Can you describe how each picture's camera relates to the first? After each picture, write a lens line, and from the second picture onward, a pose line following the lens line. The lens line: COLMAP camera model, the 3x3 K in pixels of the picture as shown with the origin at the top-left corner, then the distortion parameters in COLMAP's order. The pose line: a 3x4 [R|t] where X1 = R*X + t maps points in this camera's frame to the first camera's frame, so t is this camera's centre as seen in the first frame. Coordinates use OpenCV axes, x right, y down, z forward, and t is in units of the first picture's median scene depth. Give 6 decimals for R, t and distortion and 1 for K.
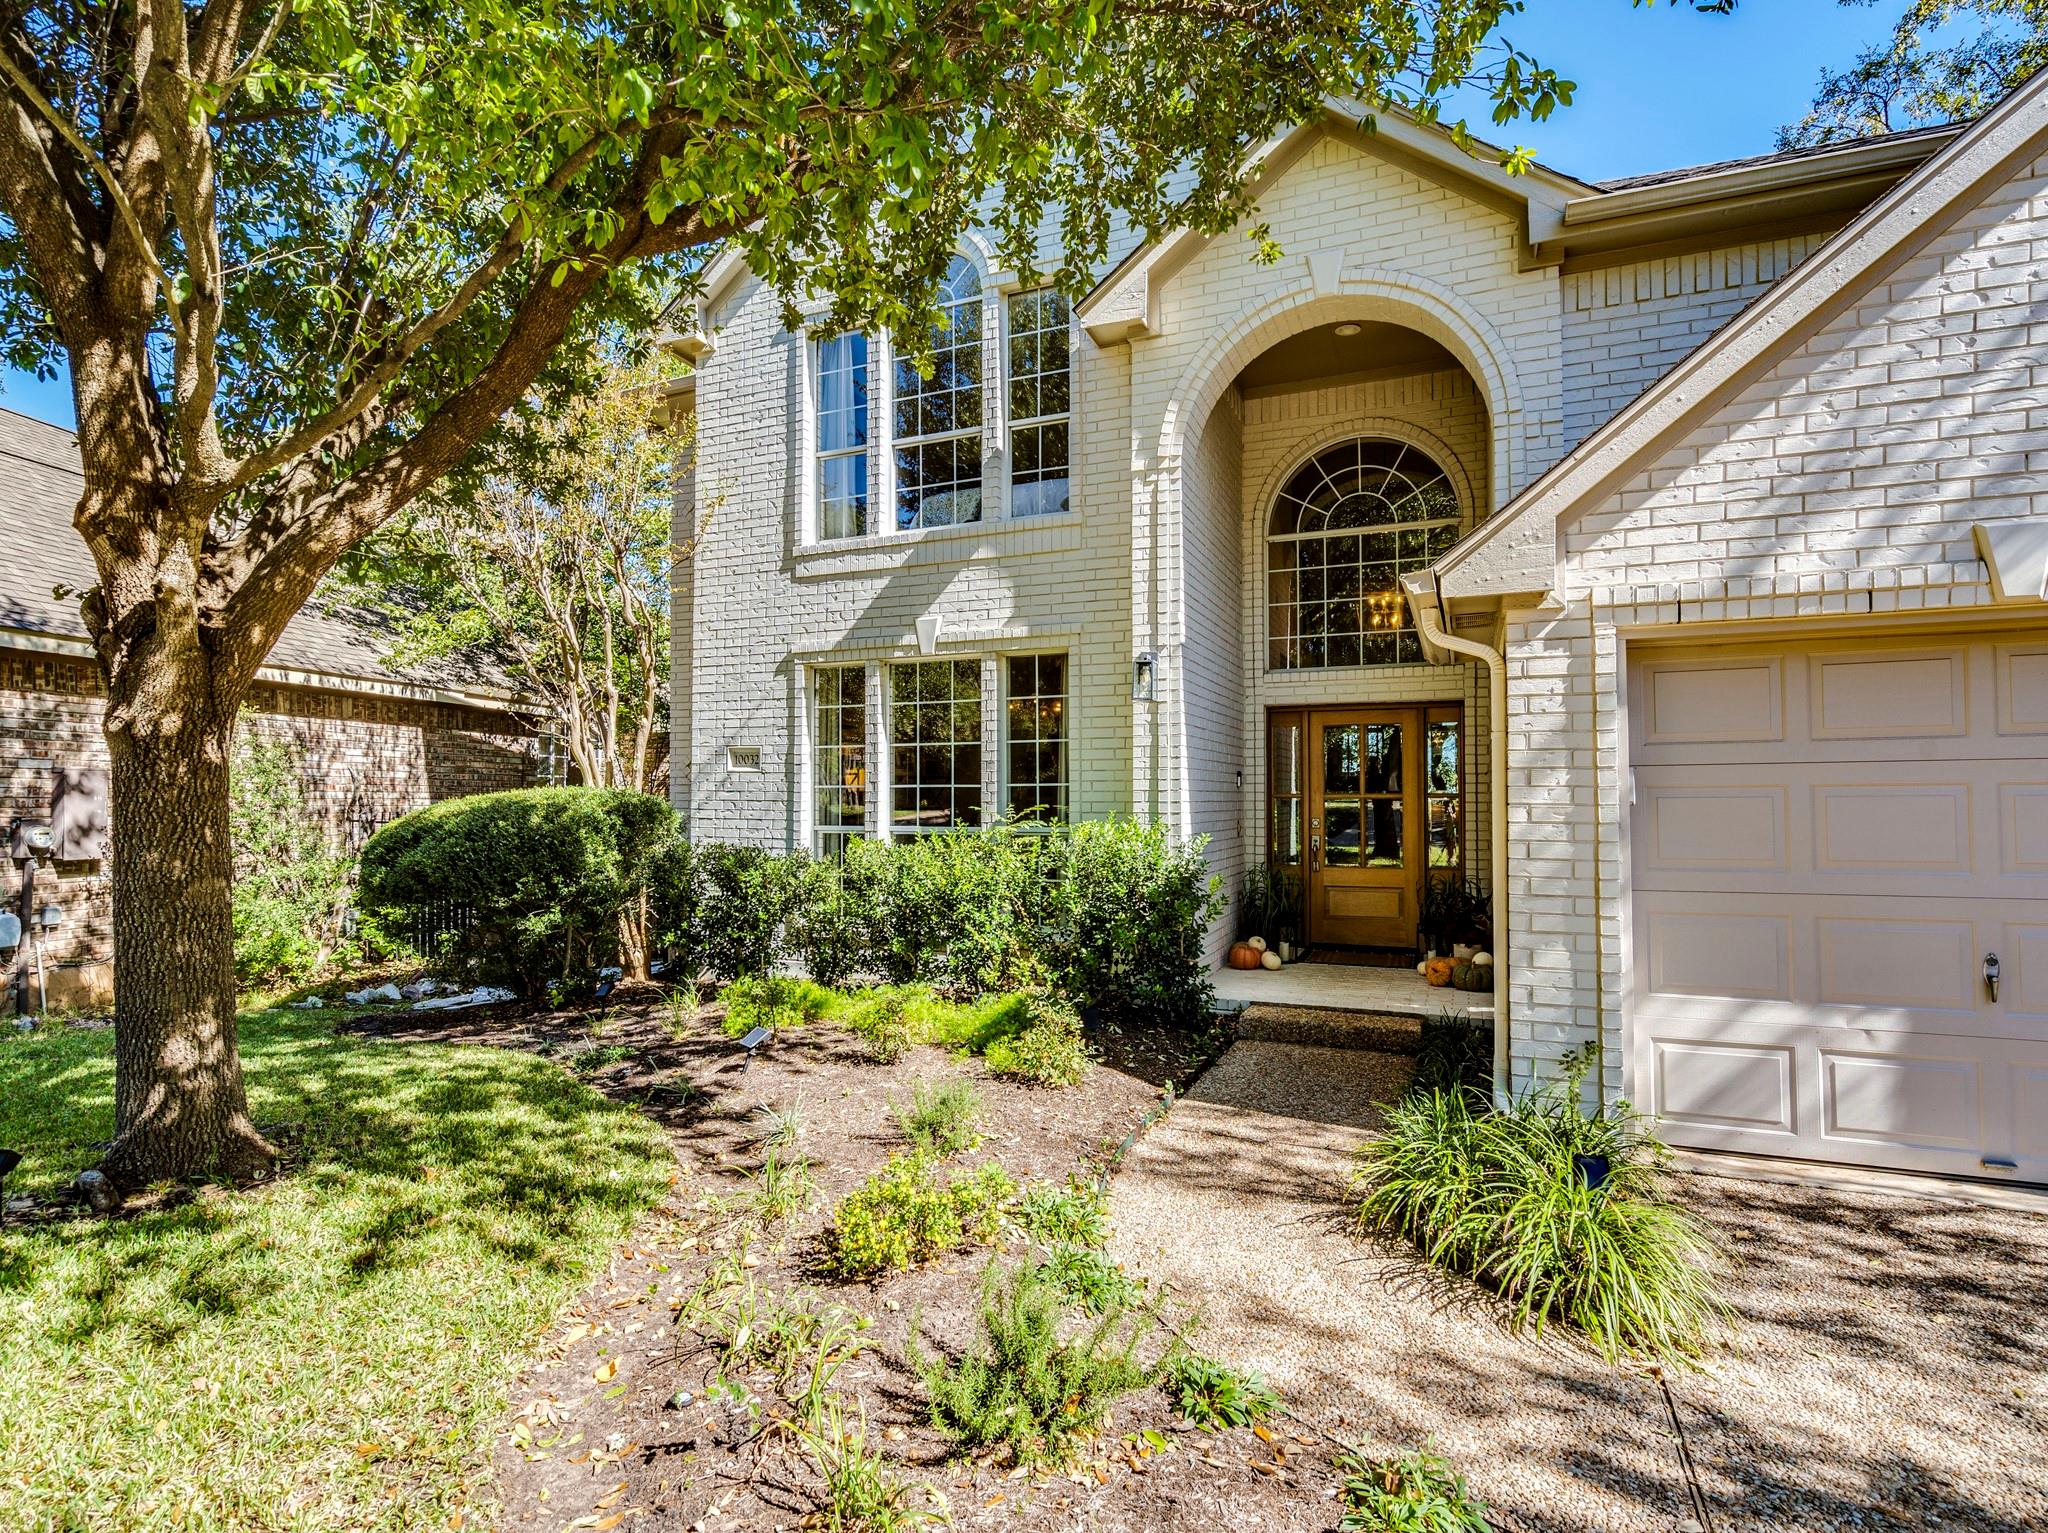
lens RADIAL K [[1102.9, 0, 1021.7], [0, 1102.9, 777.0], [0, 0, 1]] dist [-0.012201, 0.017103]
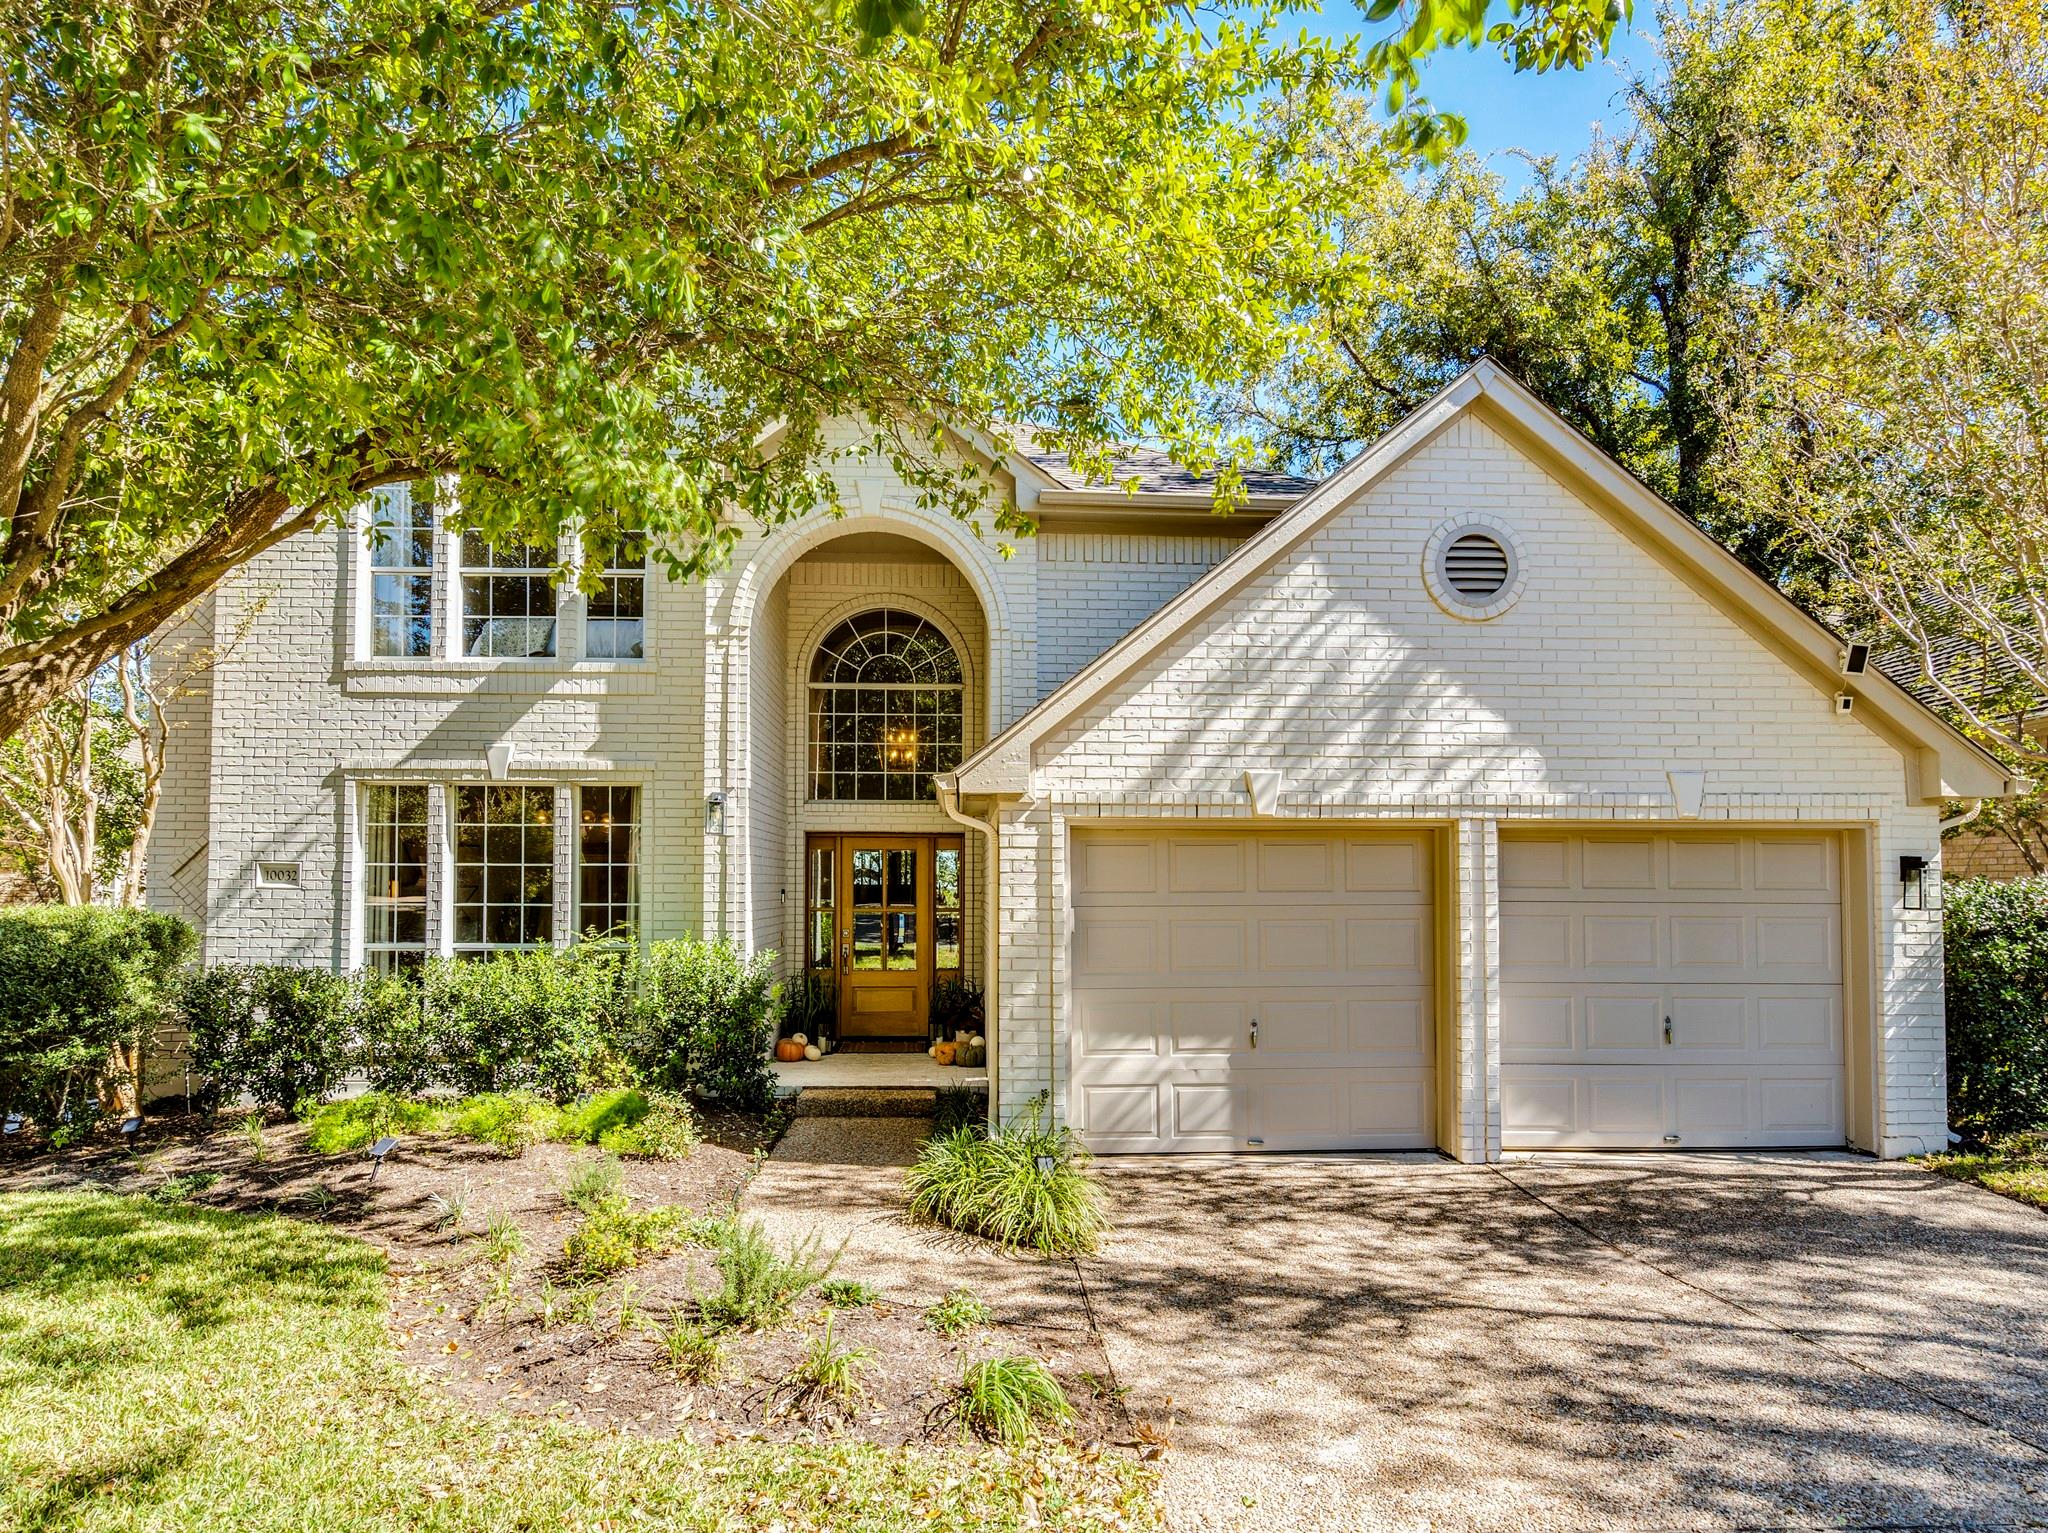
lens RADIAL K [[1102.9, 0, 1021.7], [0, 1102.9, 777.0], [0, 0, 1]] dist [-0.012201, 0.017103]
pose [[0.903508, 0.047334, 0.425948, -0.096489], [-0.010900, 0.996098, -0.087573, -0.030512], [-0.428432, 0.074480, 0.900499, -0.203931]]
